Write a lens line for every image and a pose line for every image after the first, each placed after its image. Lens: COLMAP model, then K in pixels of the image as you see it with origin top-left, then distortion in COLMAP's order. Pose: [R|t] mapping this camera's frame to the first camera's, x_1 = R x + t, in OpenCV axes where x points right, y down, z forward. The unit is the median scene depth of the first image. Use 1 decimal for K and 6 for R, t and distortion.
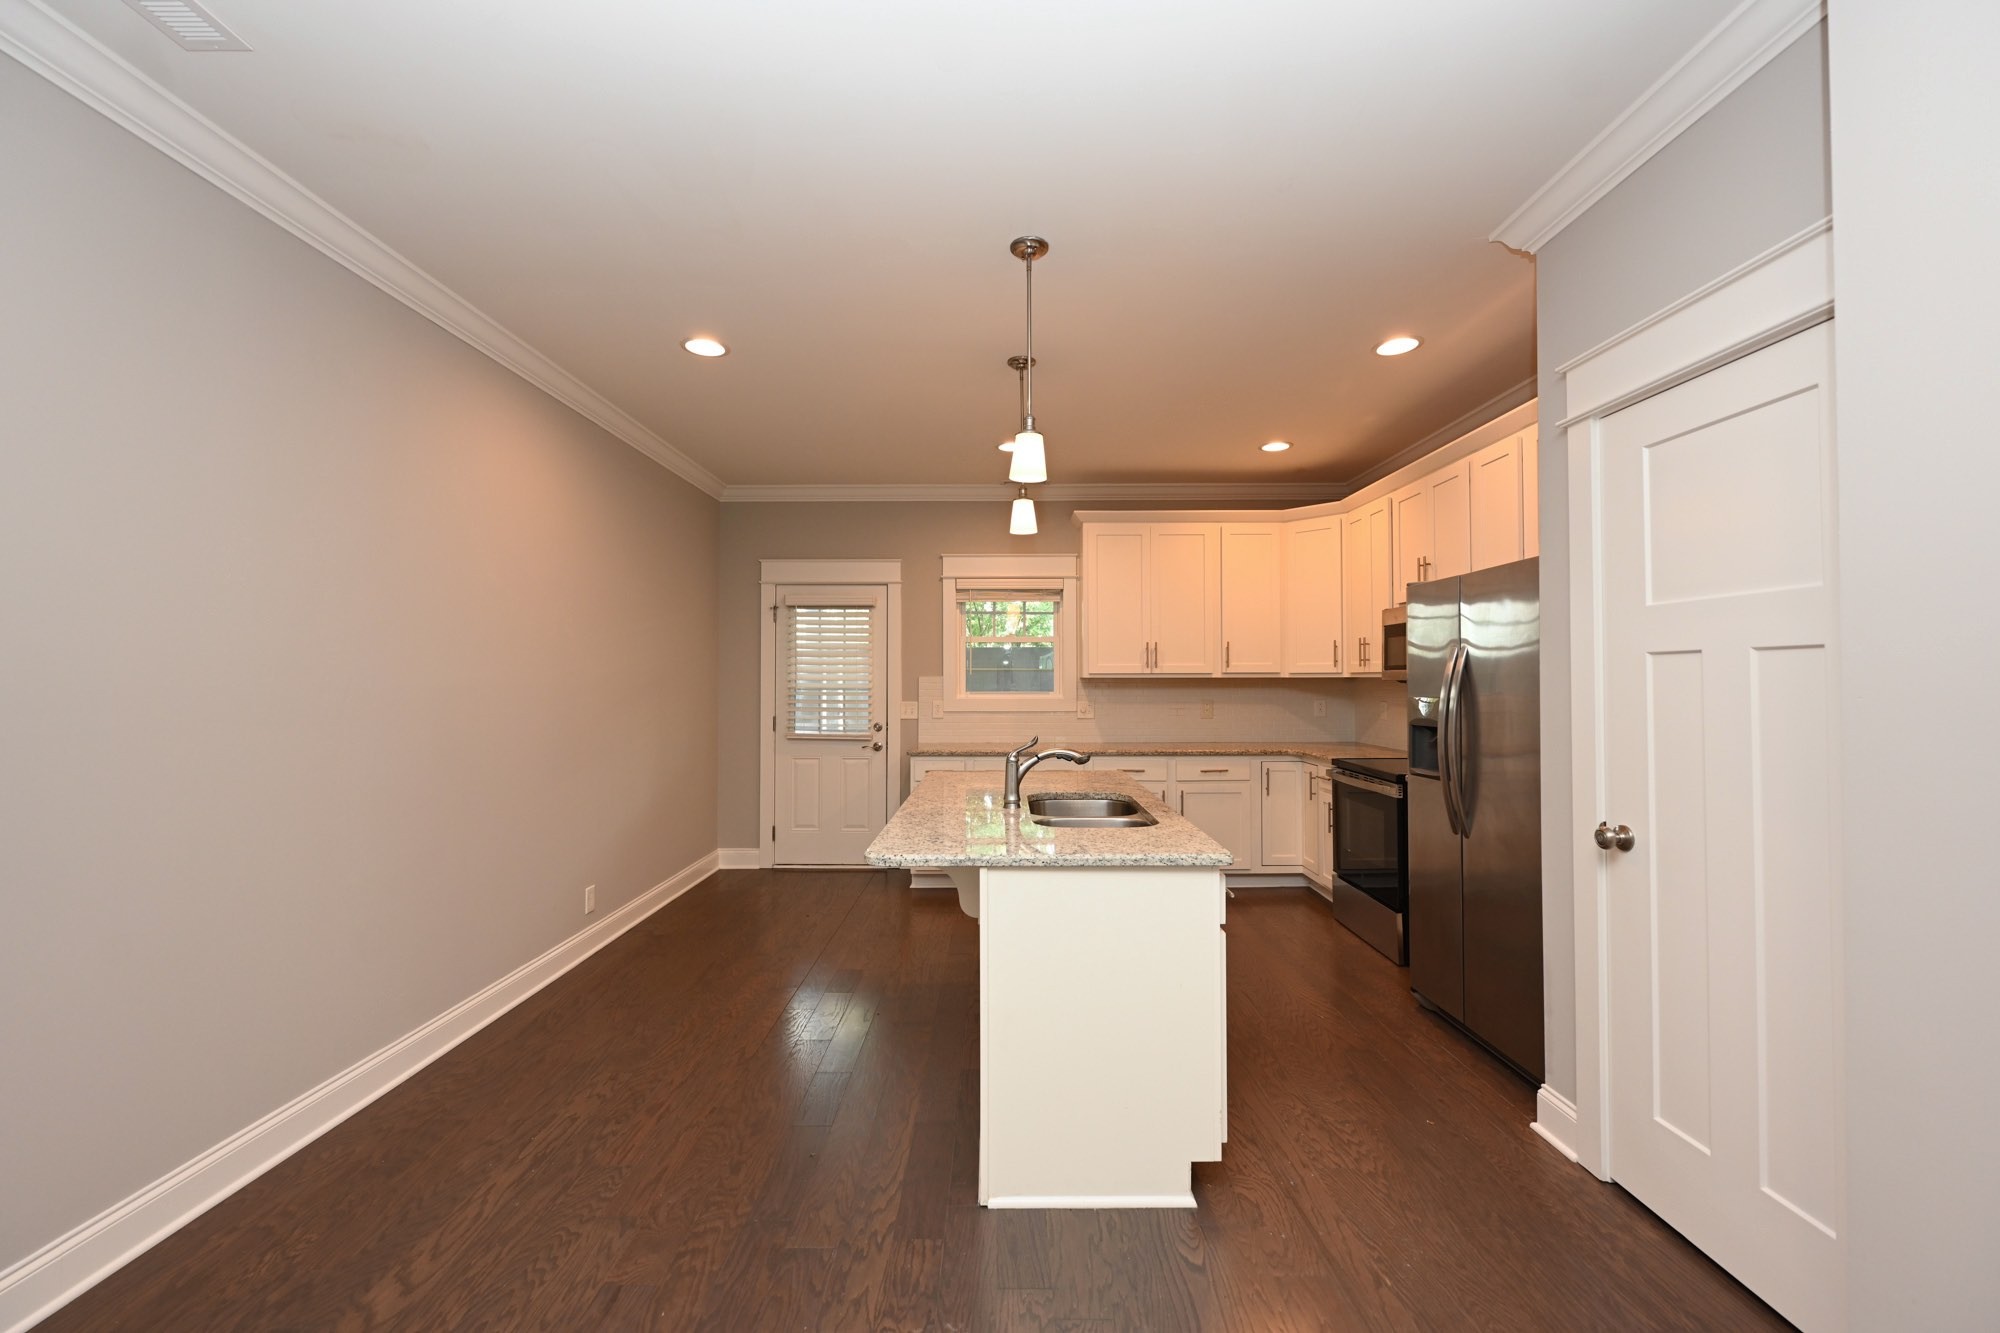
lens RADIAL K [[790.9, 0, 1012.2], [0, 790.9, 668.9], [0, 0, 1]] dist [-0.000665, -0.000015]
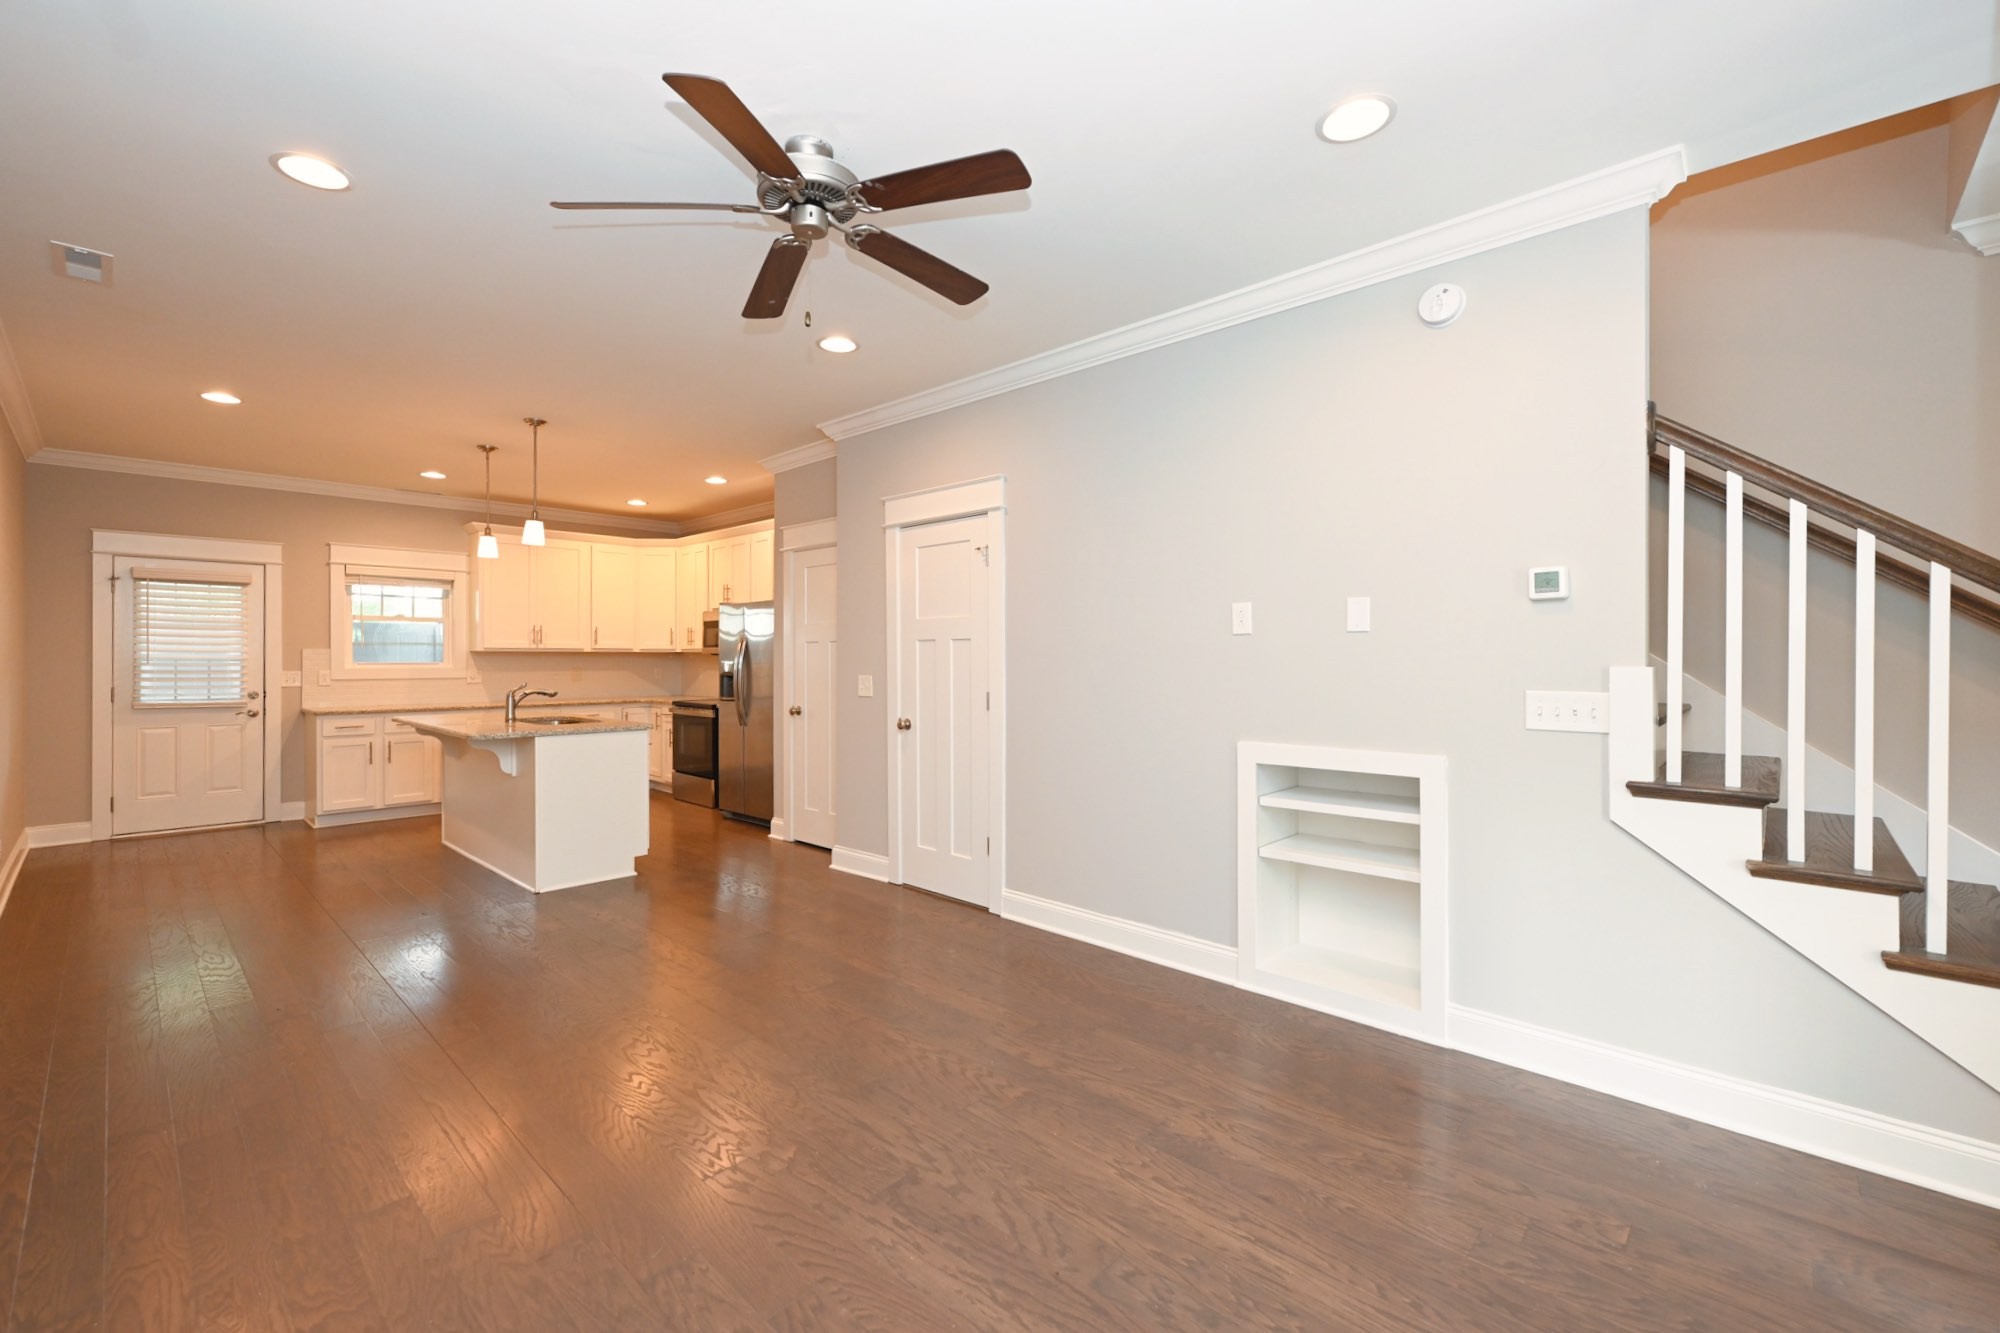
lens RADIAL K [[814.4, 0, 1003.9], [0, 814.4, 660.7], [0, 0, 1]] dist [0.000901, 0.000091]
pose [[0.682744, 0.000063, 0.730658, -0.292709], [-0.011220, 0.999883, 0.010398, 0.003212], [-0.730571, -0.015298, 0.682665, -0.530087]]
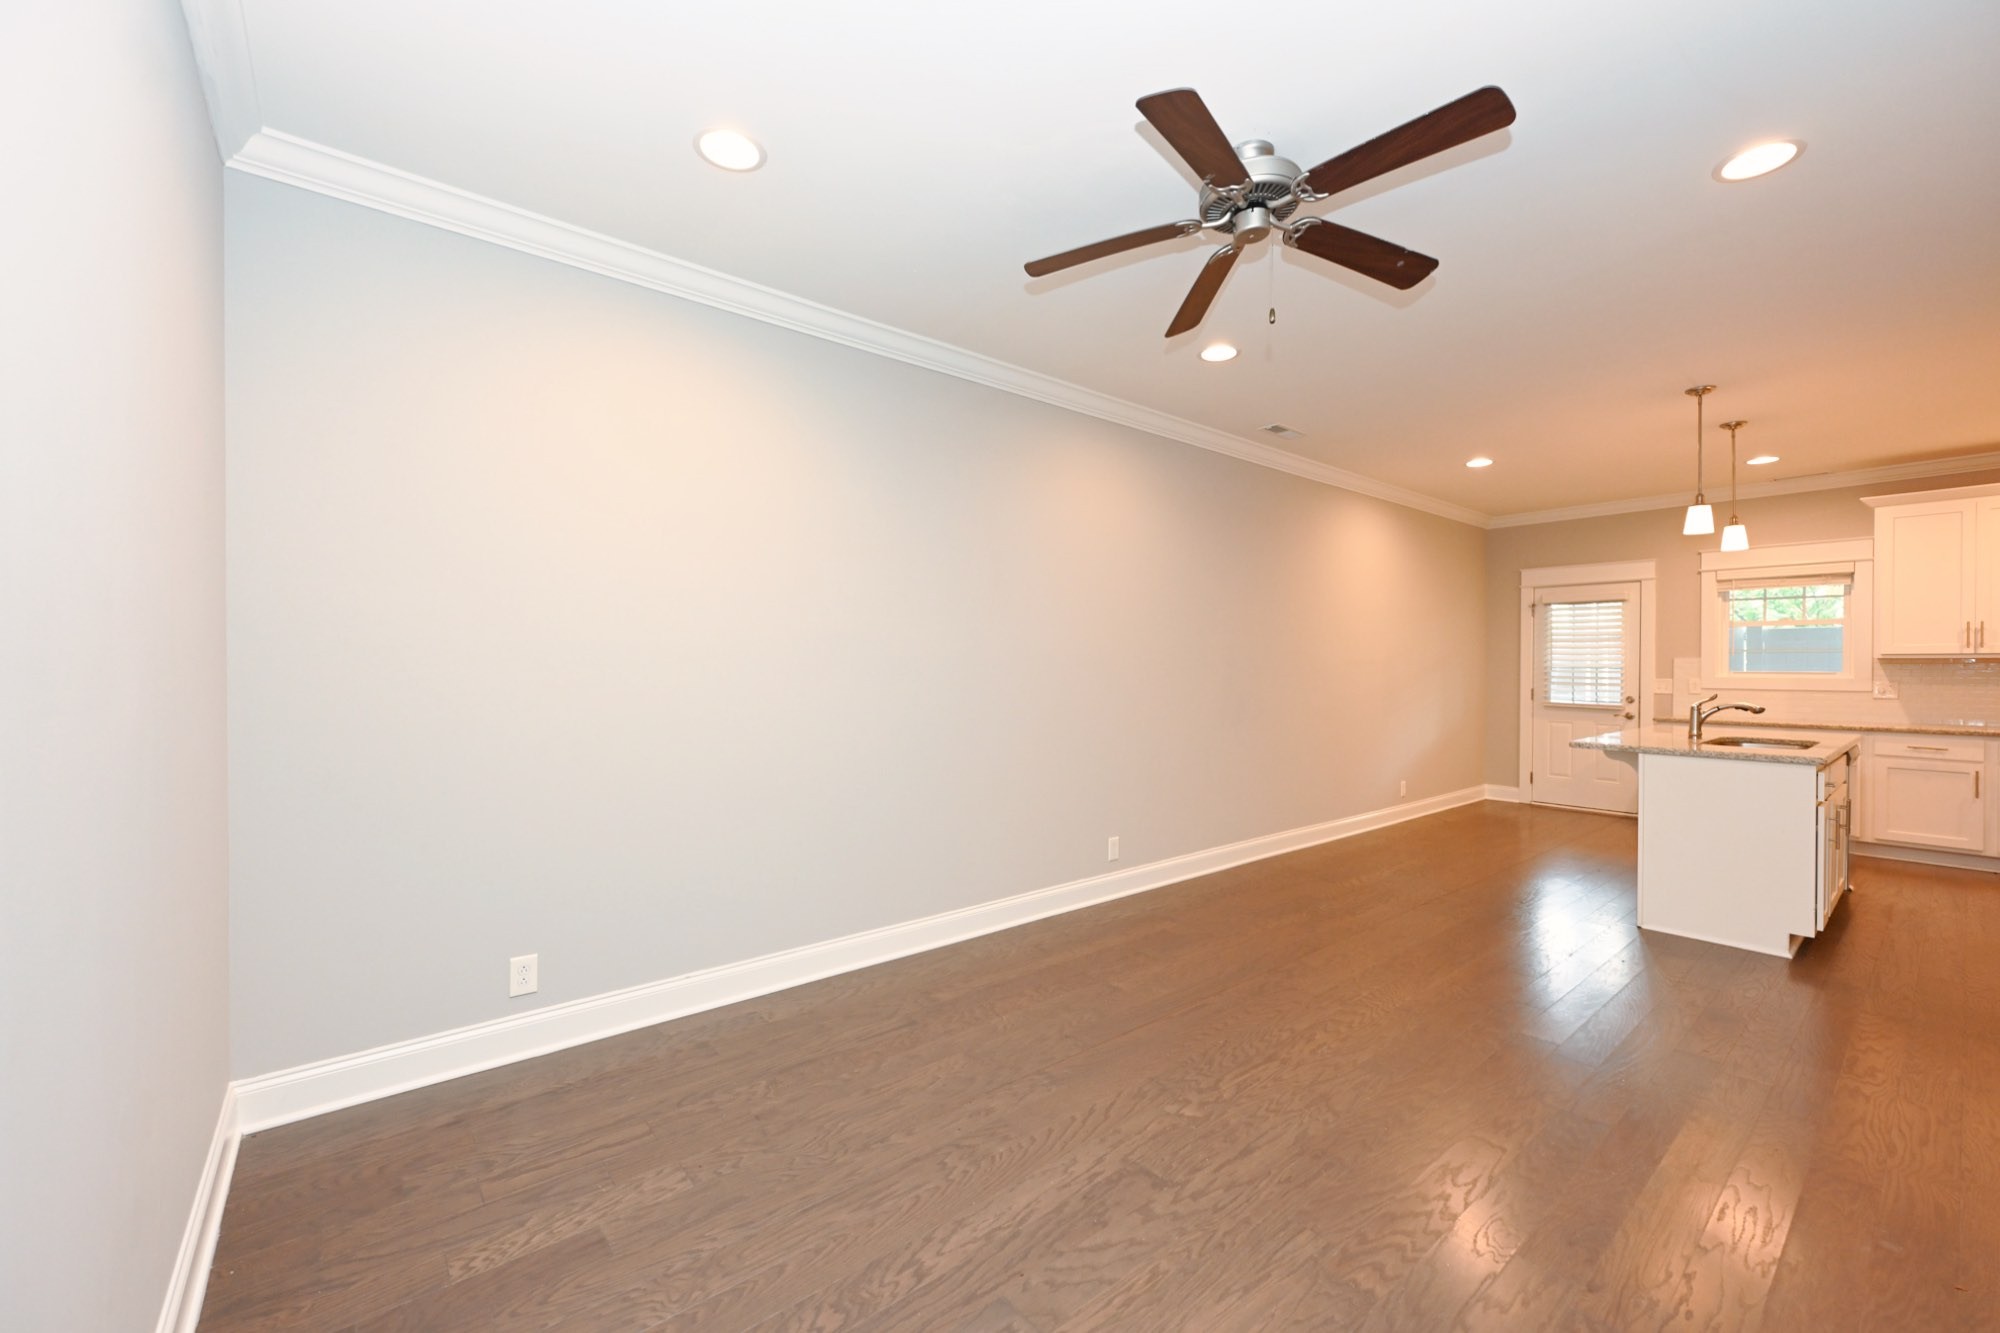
lens RADIAL K [[813.4, 0, 1007.4], [0, 813.4, 669.4], [0, 0, 1]] dist [0.000643, 0.000061]
pose [[0.635692, 0.007545, -0.771906, 0.188856], [0.005163, 0.999888, 0.014026, 0.005073], [0.771926, -0.012902, 0.635582, -0.534608]]
